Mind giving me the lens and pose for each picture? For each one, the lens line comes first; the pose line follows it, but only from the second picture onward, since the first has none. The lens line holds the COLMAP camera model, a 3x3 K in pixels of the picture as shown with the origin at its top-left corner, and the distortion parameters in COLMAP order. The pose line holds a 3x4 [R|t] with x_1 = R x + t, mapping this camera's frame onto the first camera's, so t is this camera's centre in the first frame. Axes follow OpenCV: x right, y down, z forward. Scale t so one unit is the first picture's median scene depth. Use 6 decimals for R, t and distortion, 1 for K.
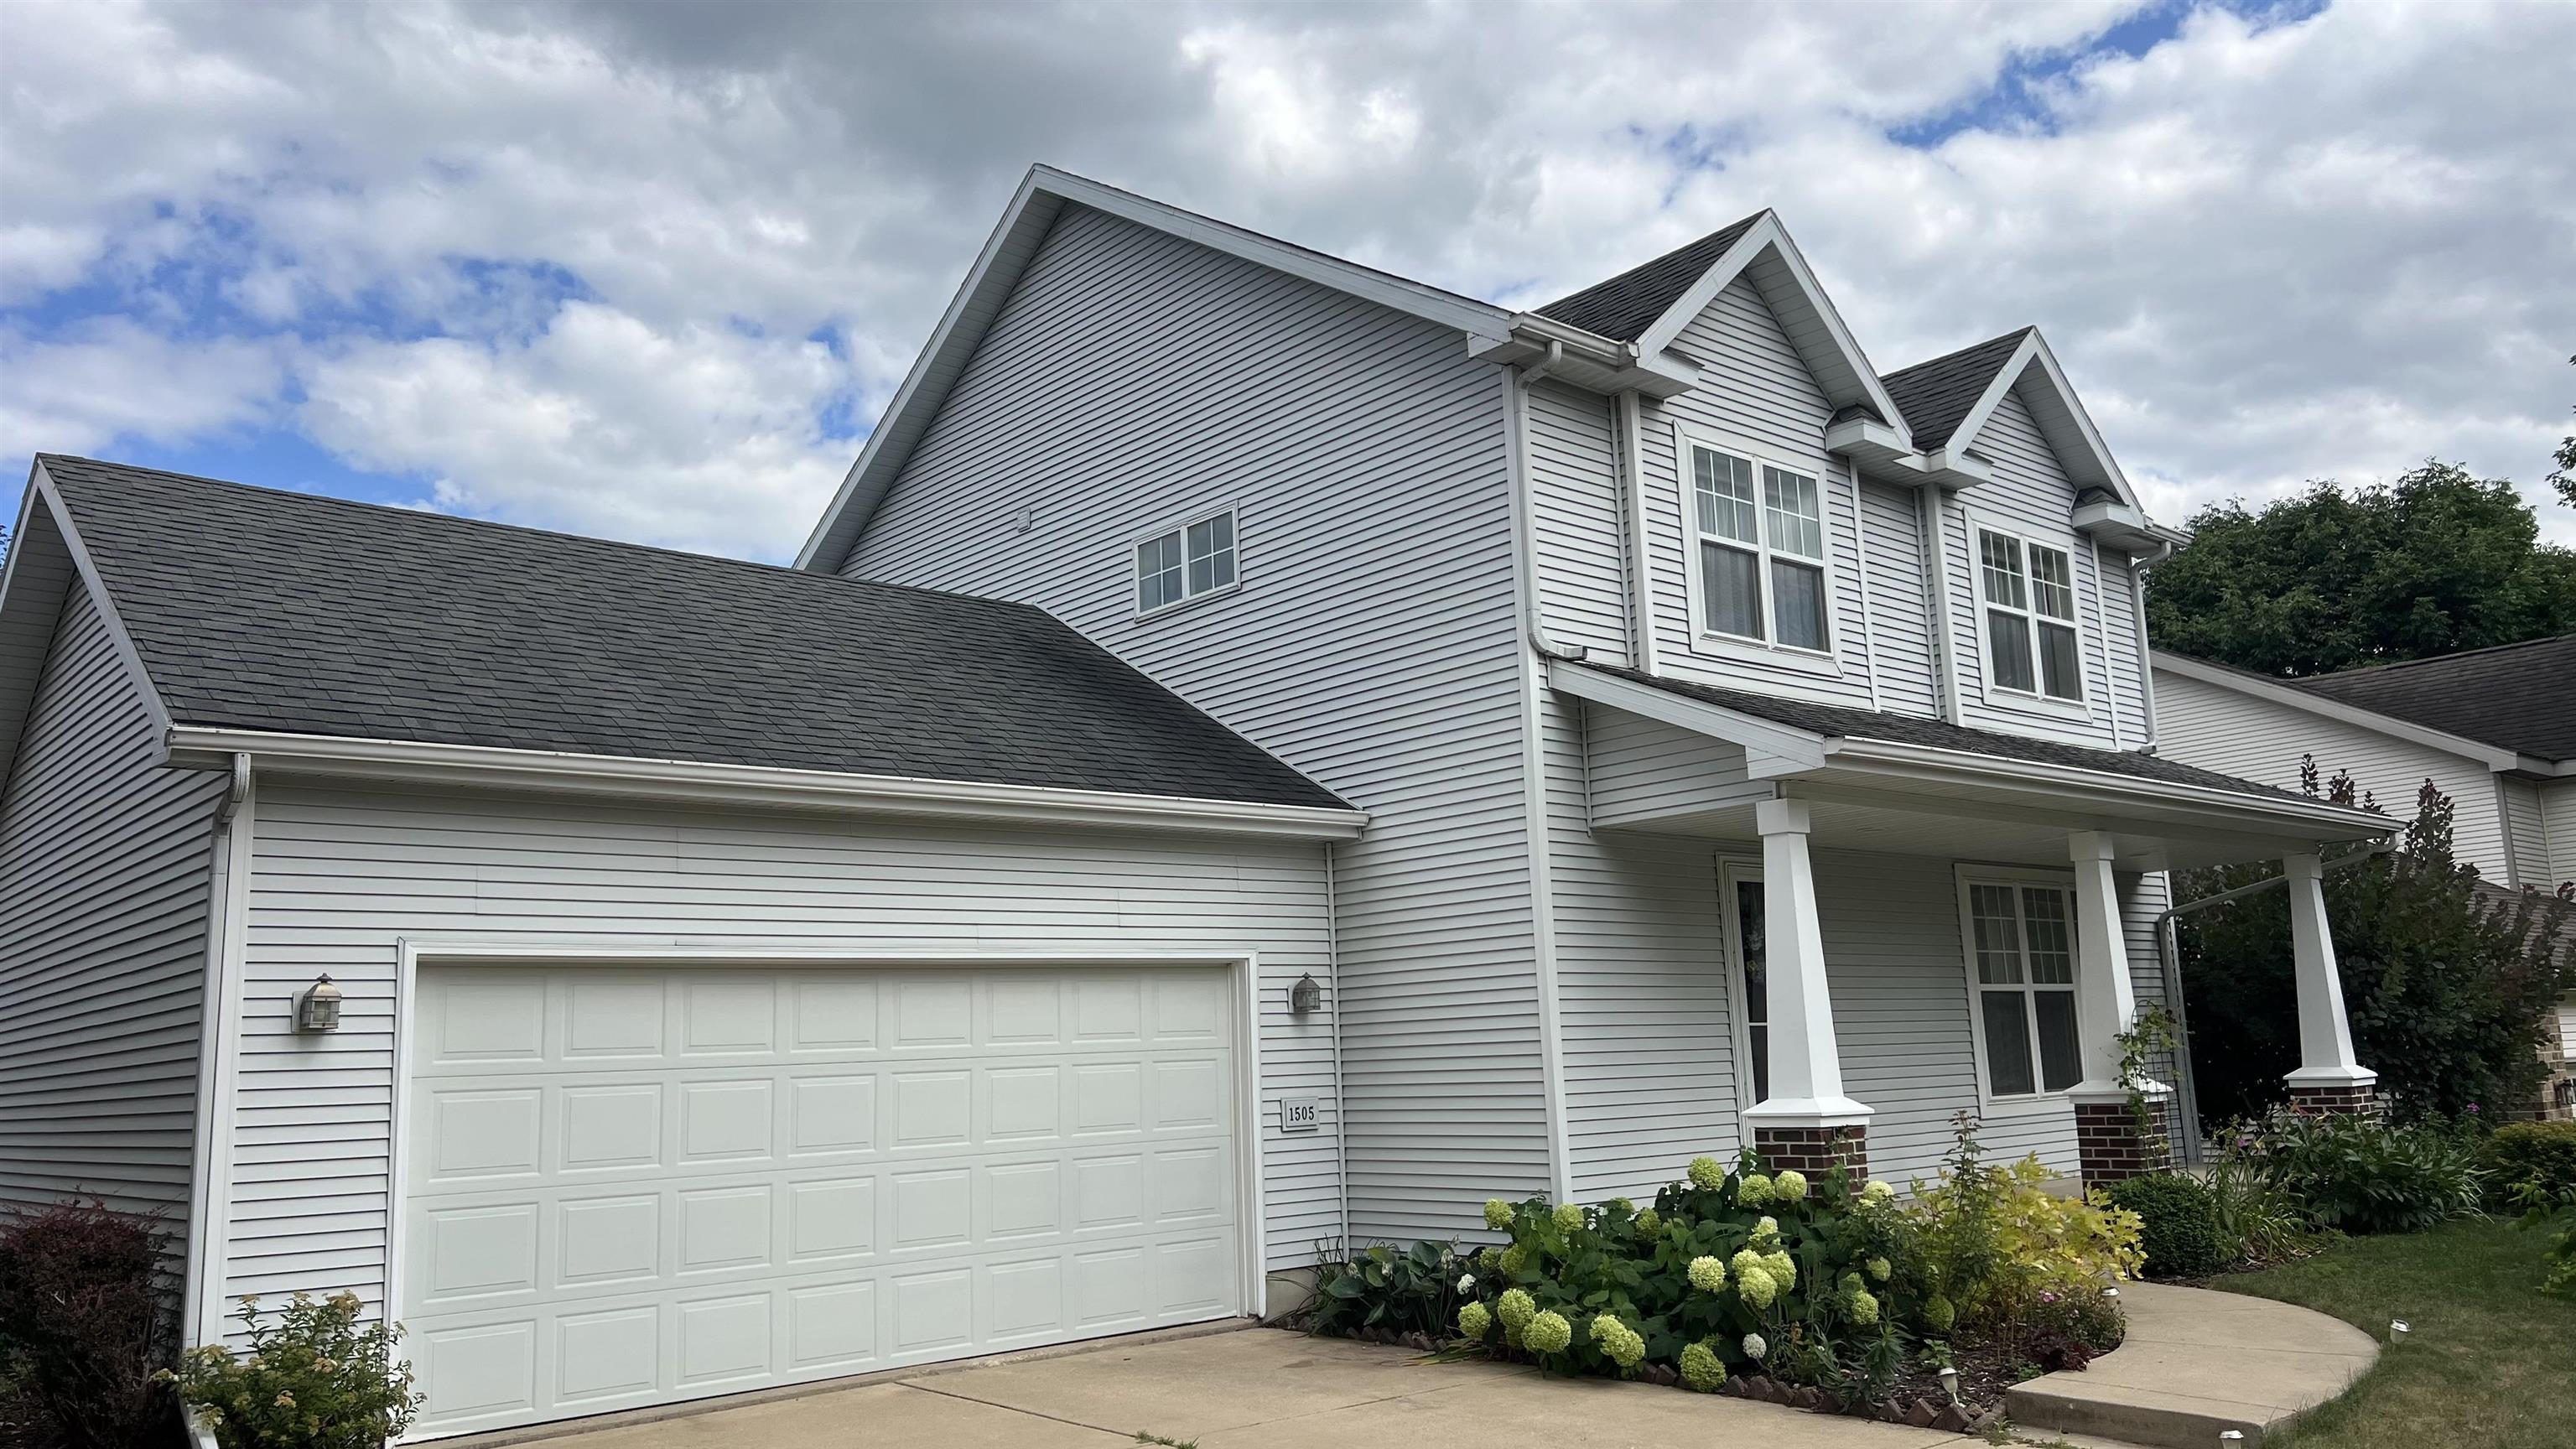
lens RADIAL K [[1914.6, 0, 1280.3], [0, 1914.6, 735.2], [0, 0, 1]] dist [0.081586, -0.111302]
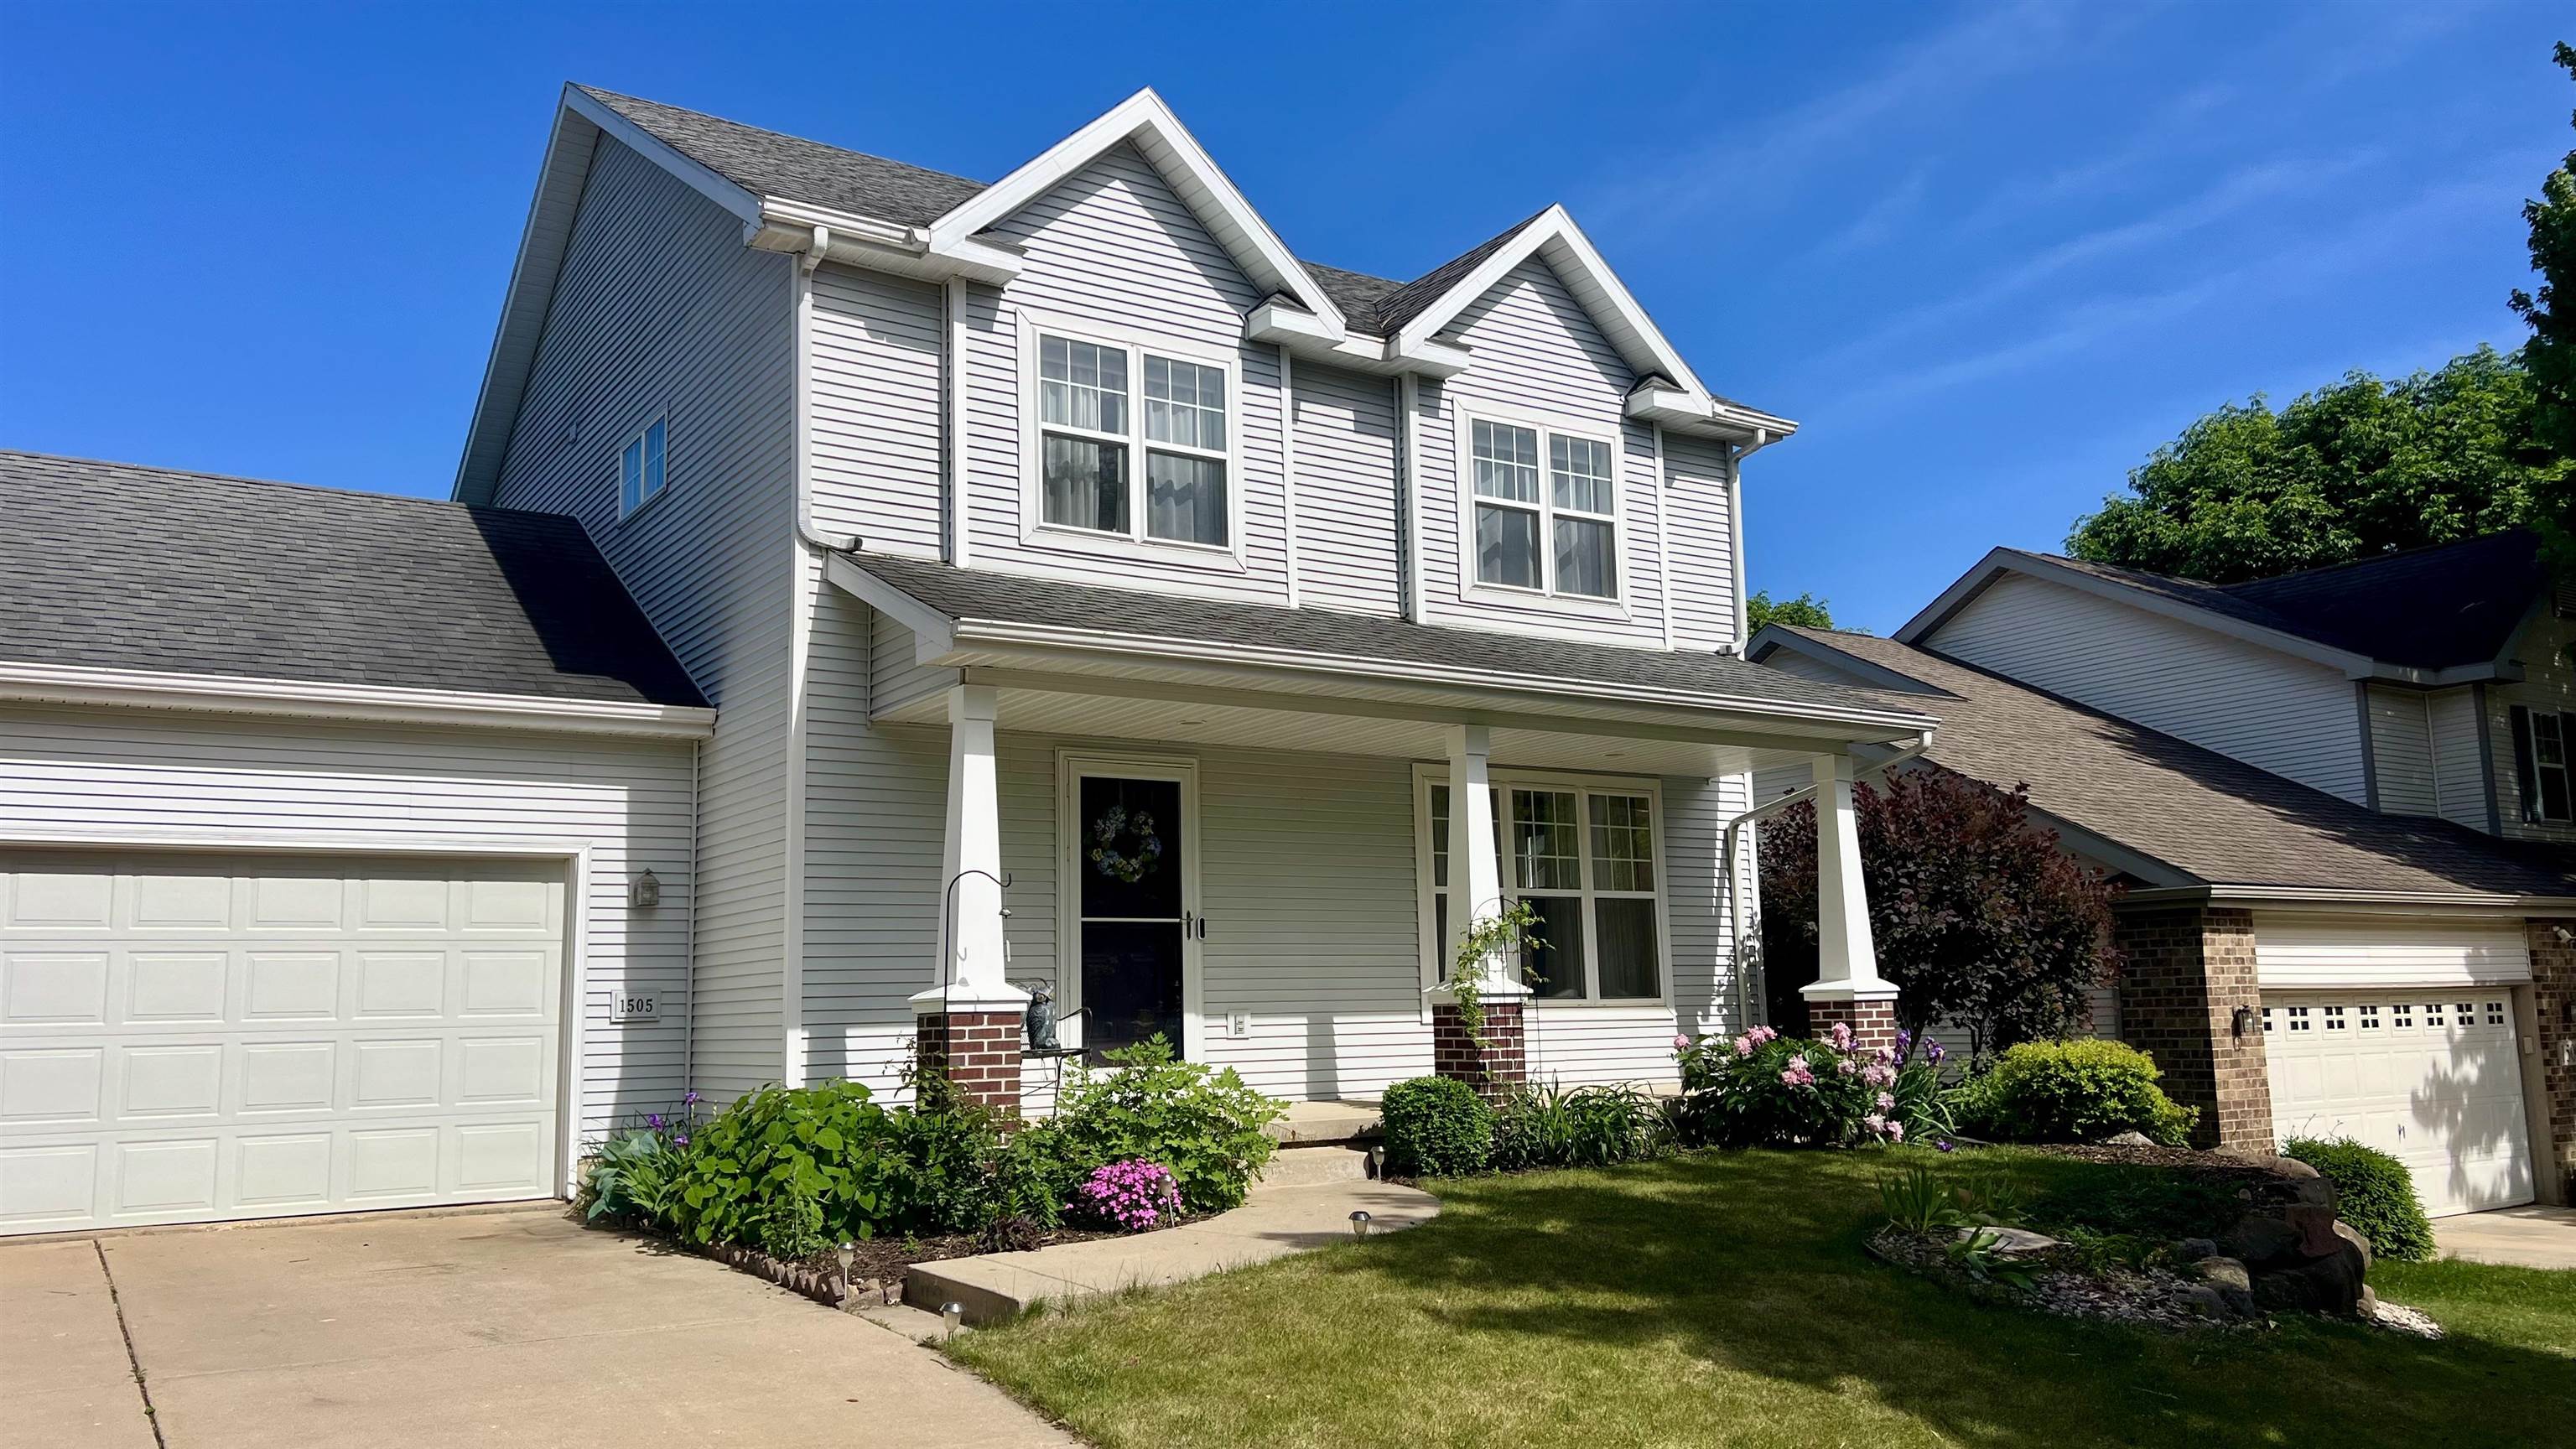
lens RADIAL K [[1914.6, 0, 1280.3], [0, 1914.6, 735.2], [0, 0, 1]] dist [0.081586, -0.111302]
pose [[0.990797, -0.002454, -0.135335, 0.459144], [0.006794, 0.999477, 0.031612, 0.023177], [0.135187, -0.032241, 0.990295, 0.038158]]
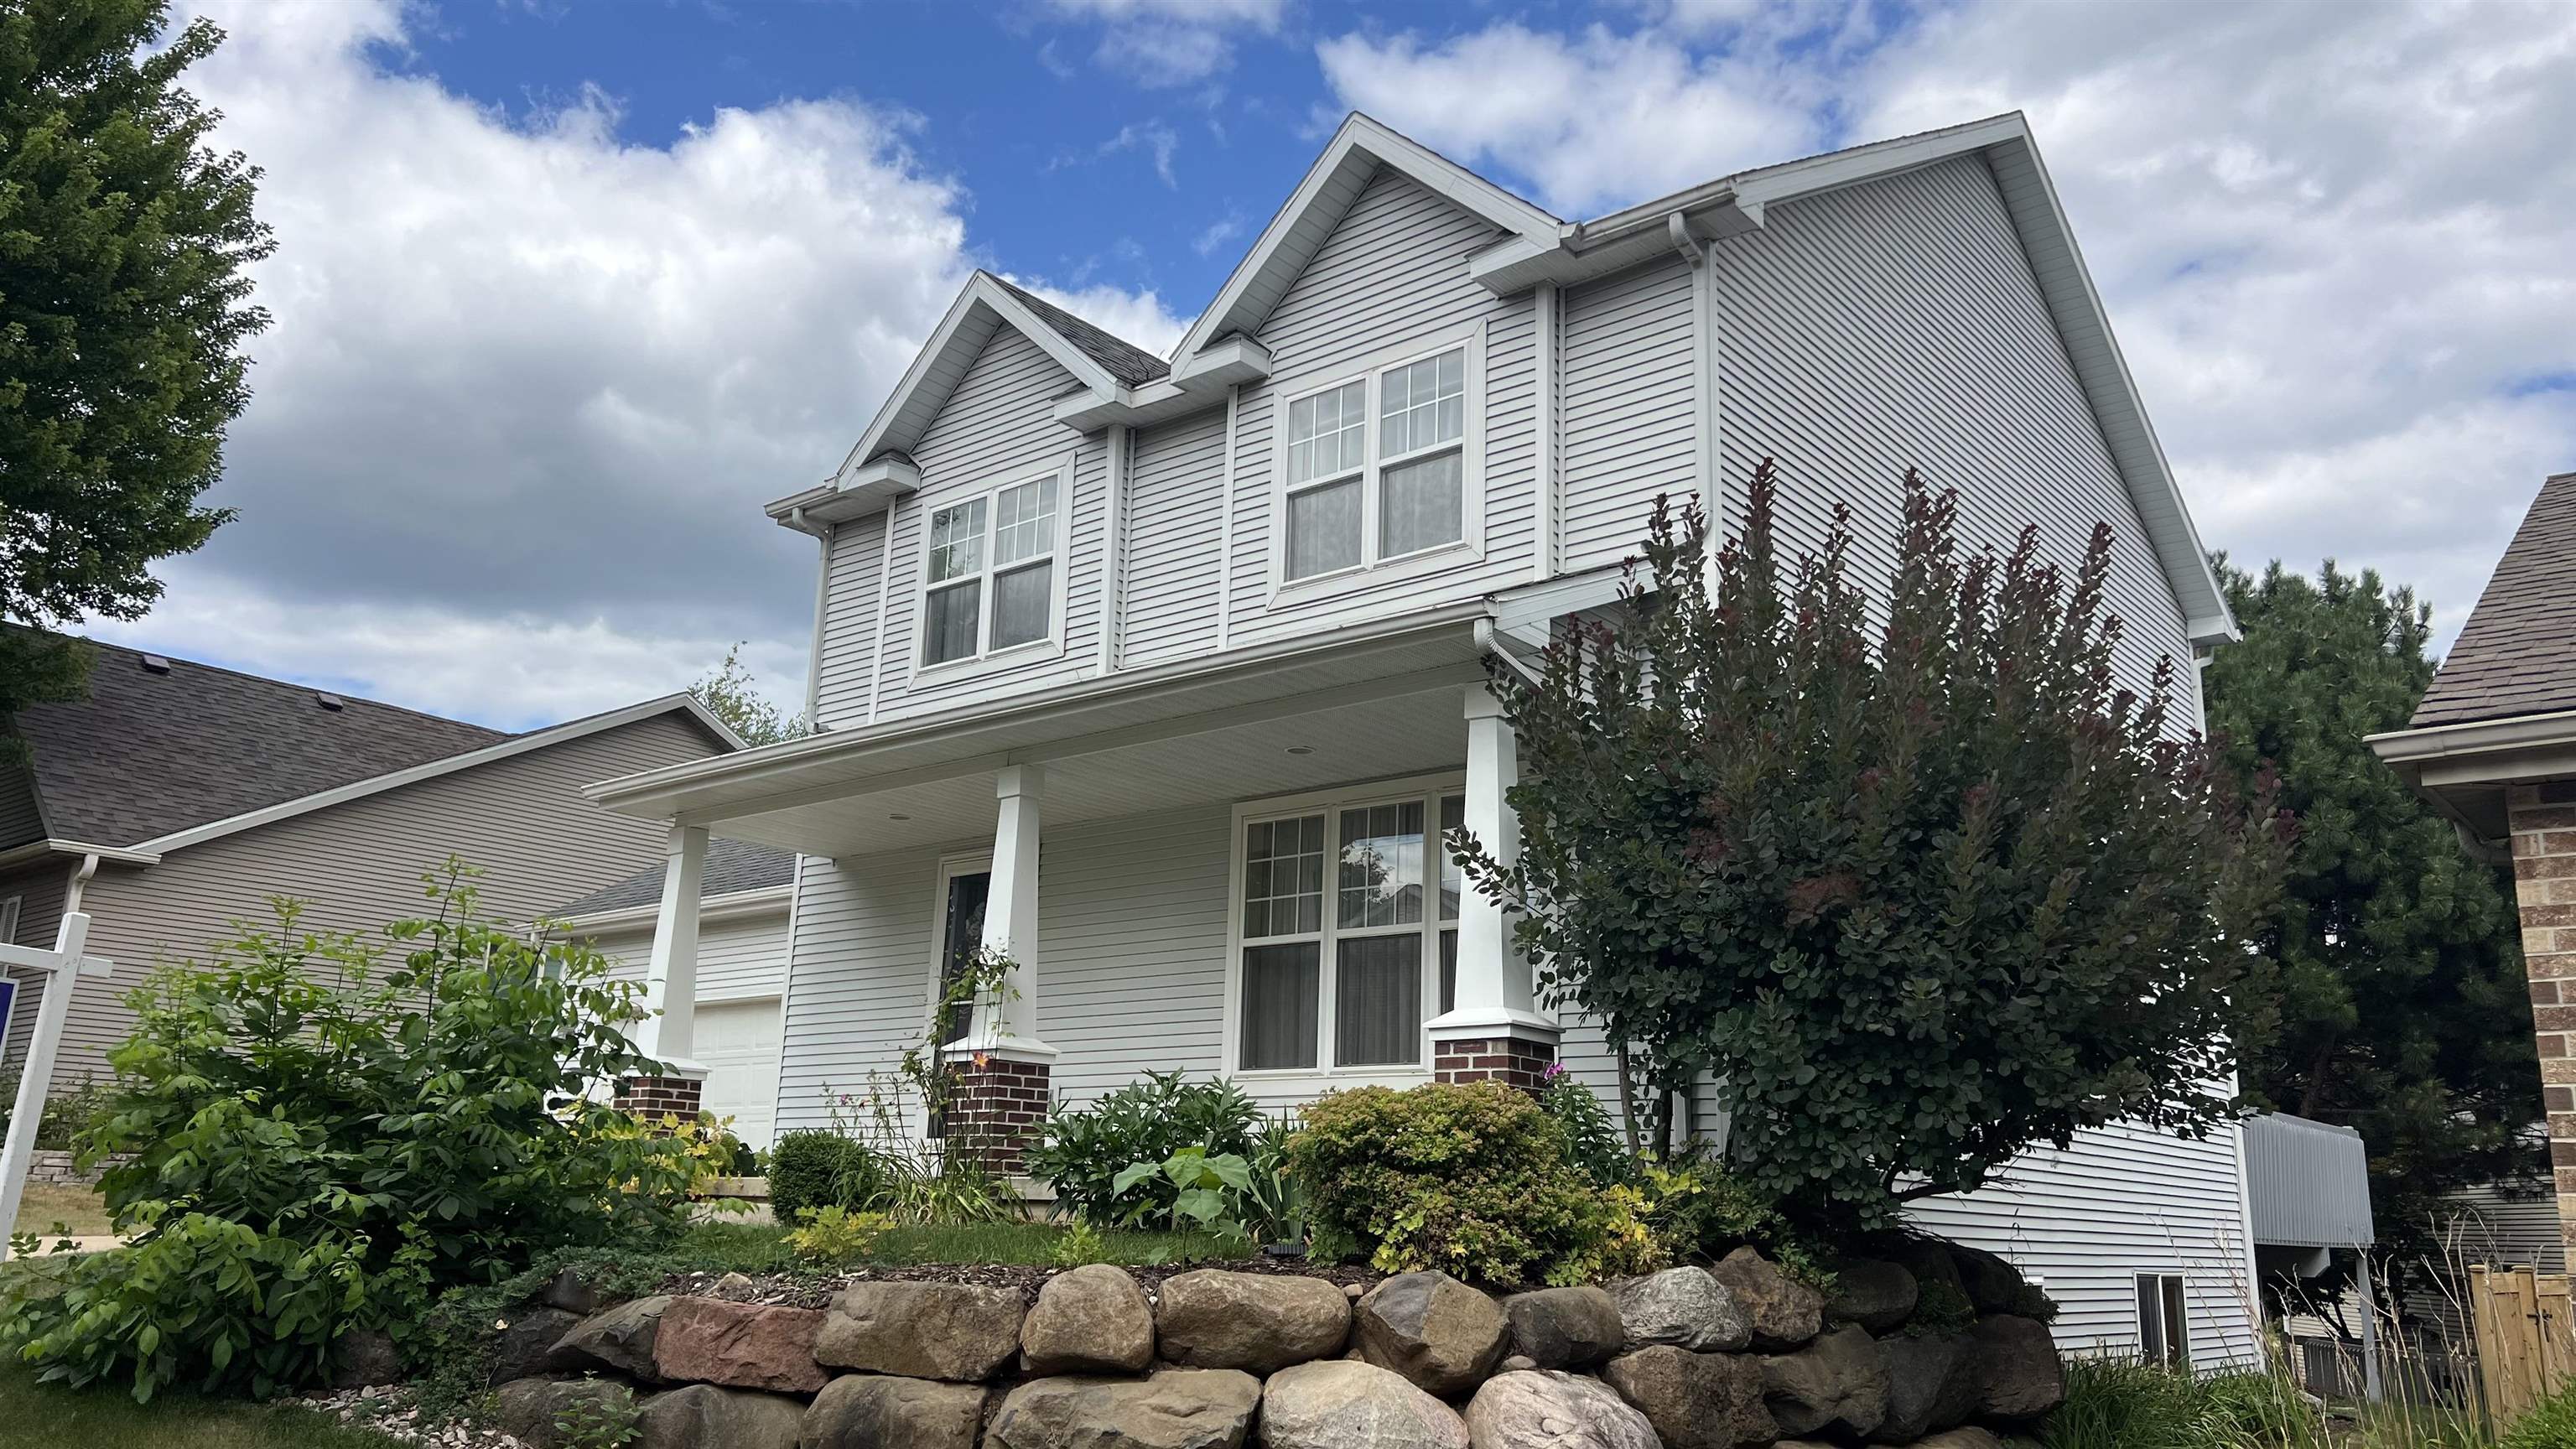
lens RADIAL K [[1908.7, 0, 1288.0], [0, 1908.7, 724.5], [0, 0, 1]] dist [0.097799, -0.115344]
pose [[0.163570, -0.204122, -0.965184, 1.330665], [0.135138, 0.973774, -0.183037, 0.214461], [0.977232, -0.100493, 0.186865, 0.962112]]
